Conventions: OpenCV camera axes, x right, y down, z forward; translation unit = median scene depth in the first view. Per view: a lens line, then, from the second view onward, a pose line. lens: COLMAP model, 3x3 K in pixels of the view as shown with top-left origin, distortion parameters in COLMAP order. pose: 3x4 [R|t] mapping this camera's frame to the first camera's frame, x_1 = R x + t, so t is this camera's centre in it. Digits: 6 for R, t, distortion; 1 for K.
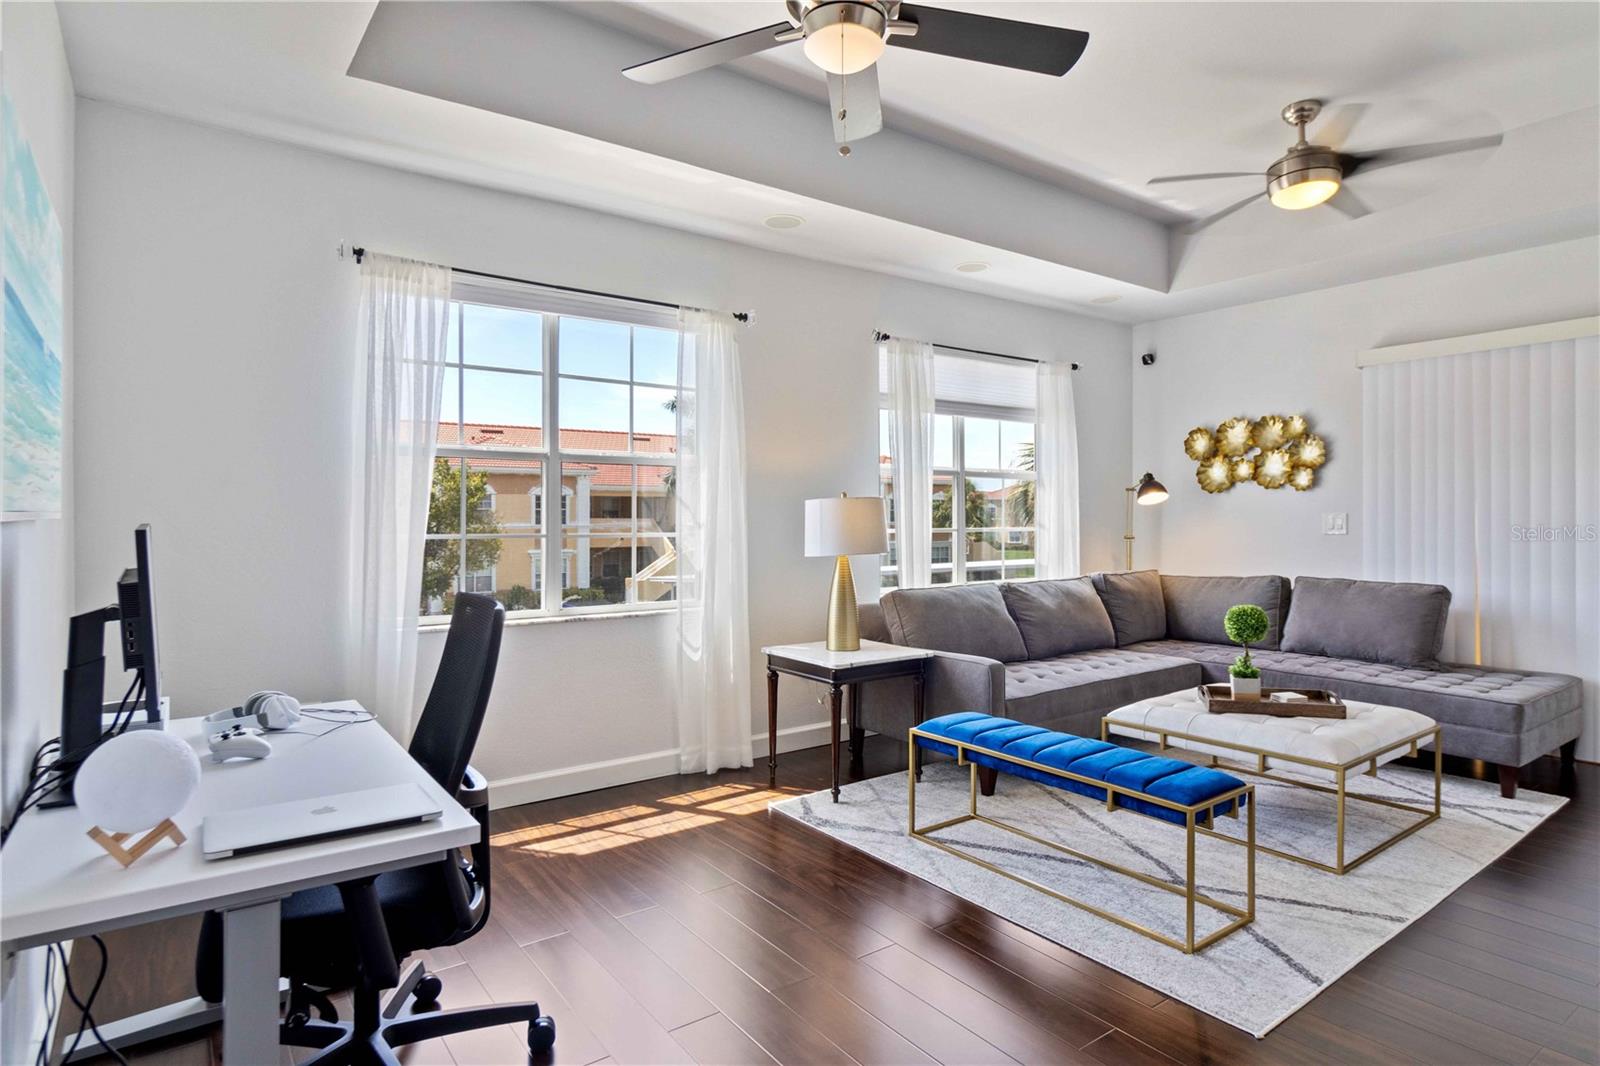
lens RADIAL K [[876.3, 0, 806.3], [0, 876.3, 523.9], [0, 0, 1]] dist [-0.000230, 0.000422]
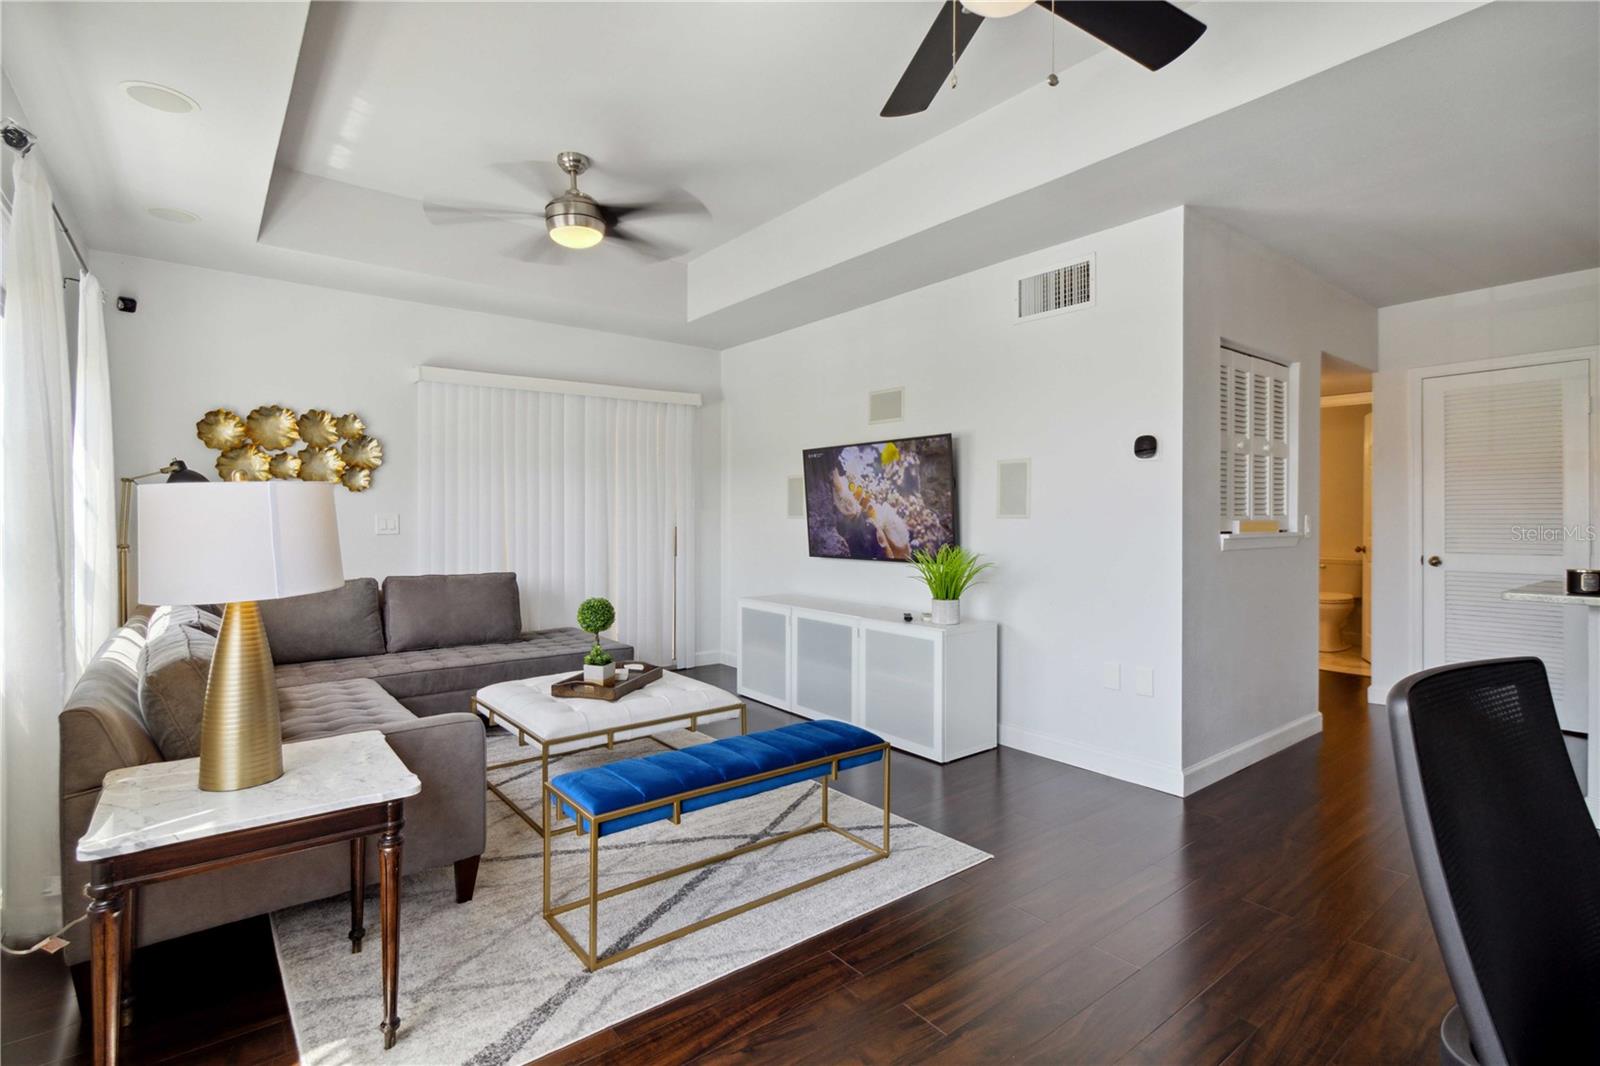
lens RADIAL K [[749.0, 0, 802.8], [0, 749.0, 522.5], [0, 0, 1]] dist [0.001010, 0.000085]
pose [[-0.023914, -0.006469, 0.999693, -0.422436], [0.008612, 0.999941, 0.006677, -0.005740], [-0.999677, 0.008769, -0.023857, 0.734433]]
